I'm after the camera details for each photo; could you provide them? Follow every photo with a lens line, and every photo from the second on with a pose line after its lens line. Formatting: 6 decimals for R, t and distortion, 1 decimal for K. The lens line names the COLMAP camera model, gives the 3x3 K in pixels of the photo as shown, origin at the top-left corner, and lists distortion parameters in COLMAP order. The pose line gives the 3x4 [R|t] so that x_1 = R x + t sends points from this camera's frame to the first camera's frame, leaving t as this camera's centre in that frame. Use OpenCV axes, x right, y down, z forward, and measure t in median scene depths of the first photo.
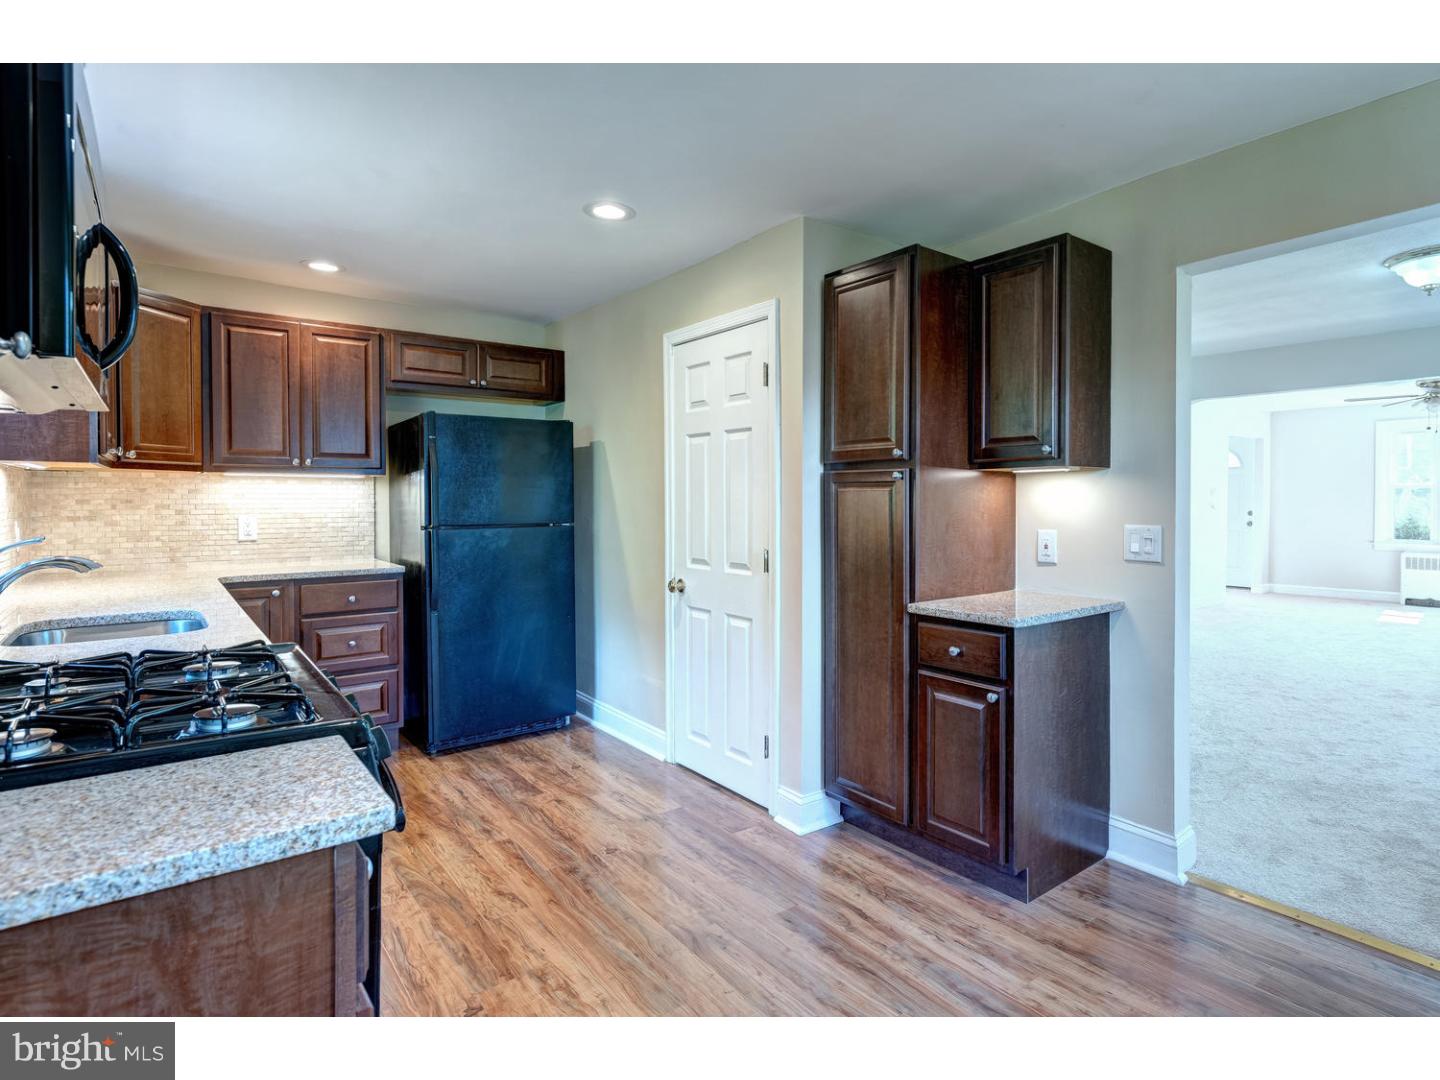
lens RADIAL K [[769.9, 0, 768.8], [0, 769.9, 509.2], [0, 0, 1]] dist [0.021492, -0.014728]
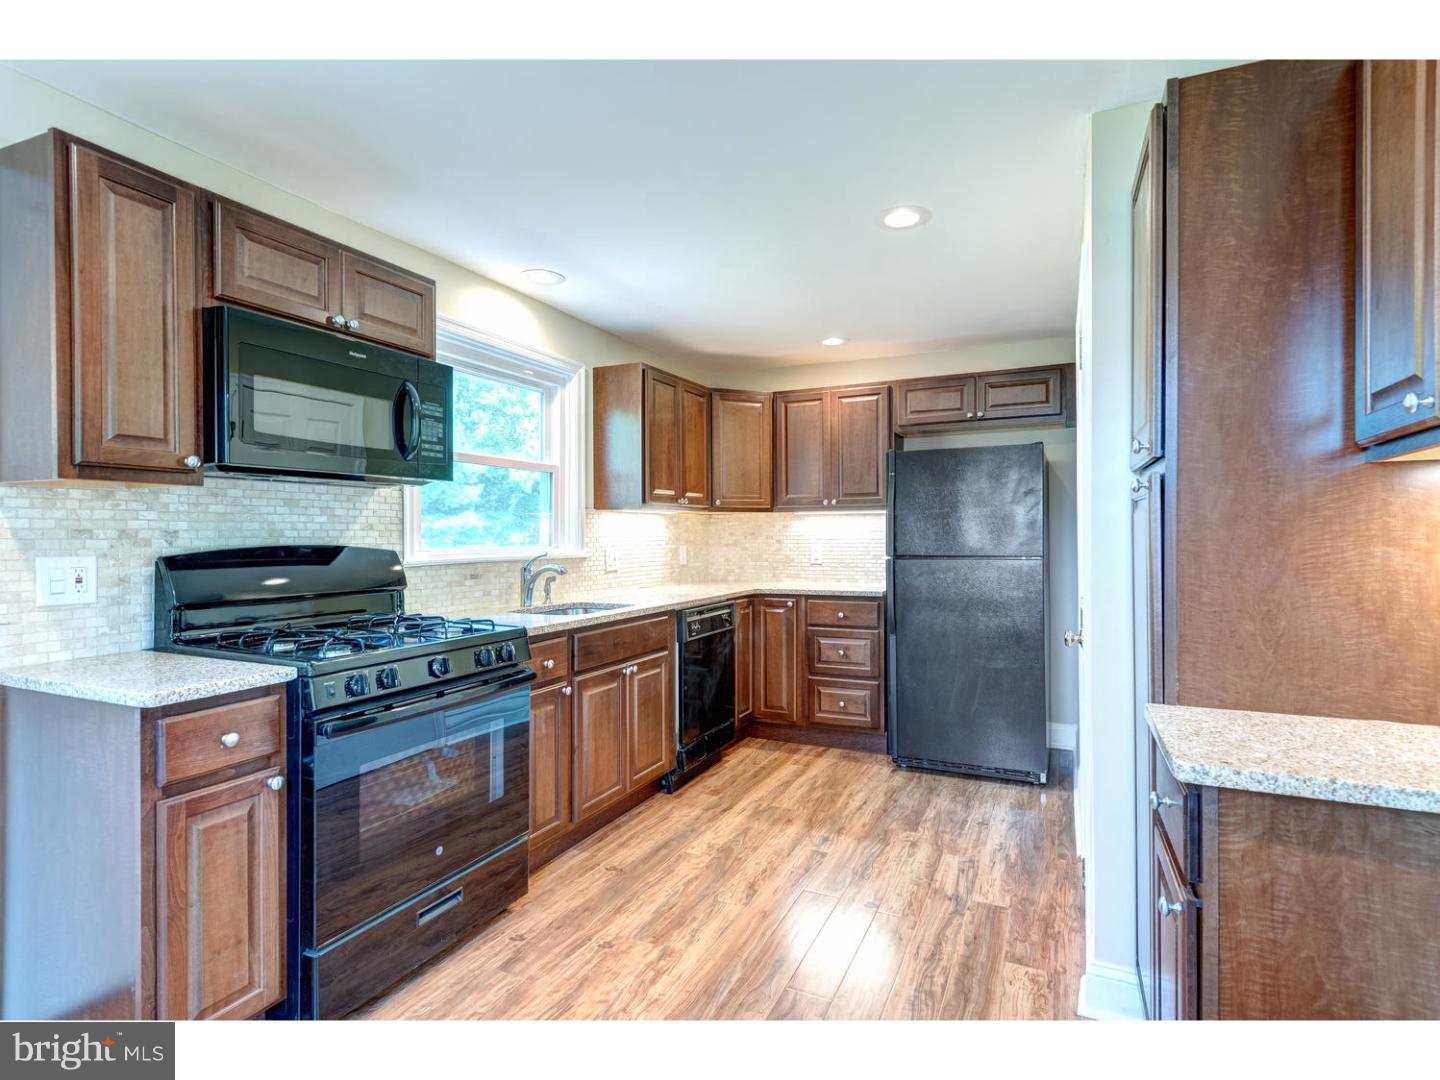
lens RADIAL K [[731.3, 0, 721.8], [0, 731.3, 537.9], [0, 0, 1]] dist [0.023430, -0.014930]
pose [[0.444507, 0.001938, -0.895773, 0.453117], [-0.008569, 0.999961, -0.002088, 0.001175], [0.895734, 0.008604, 0.444506, 0.388918]]
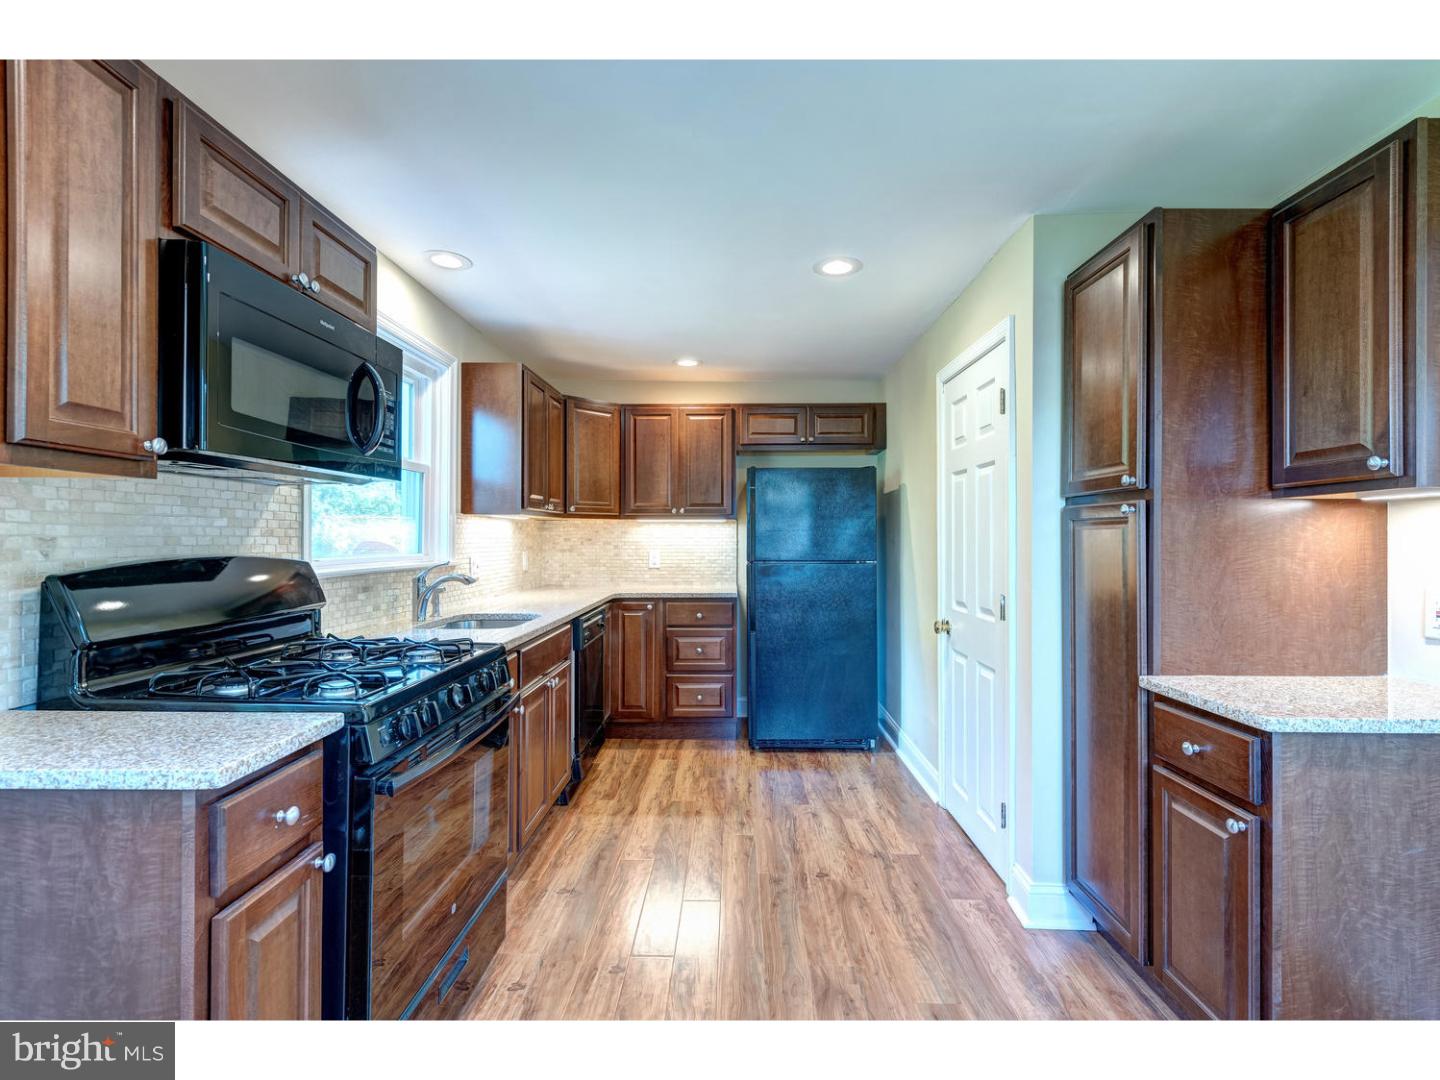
lens RADIAL K [[677.0, 0, 721.2], [0, 677.0, 536.5], [0, 0, 1]] dist [0.018030, -0.011333]
pose [[0.770401, 0.000071, -0.637559, 0.245839], [-0.010769, 0.999859, -0.012902, -0.002372], [0.637468, 0.016805, 0.770293, 0.174643]]
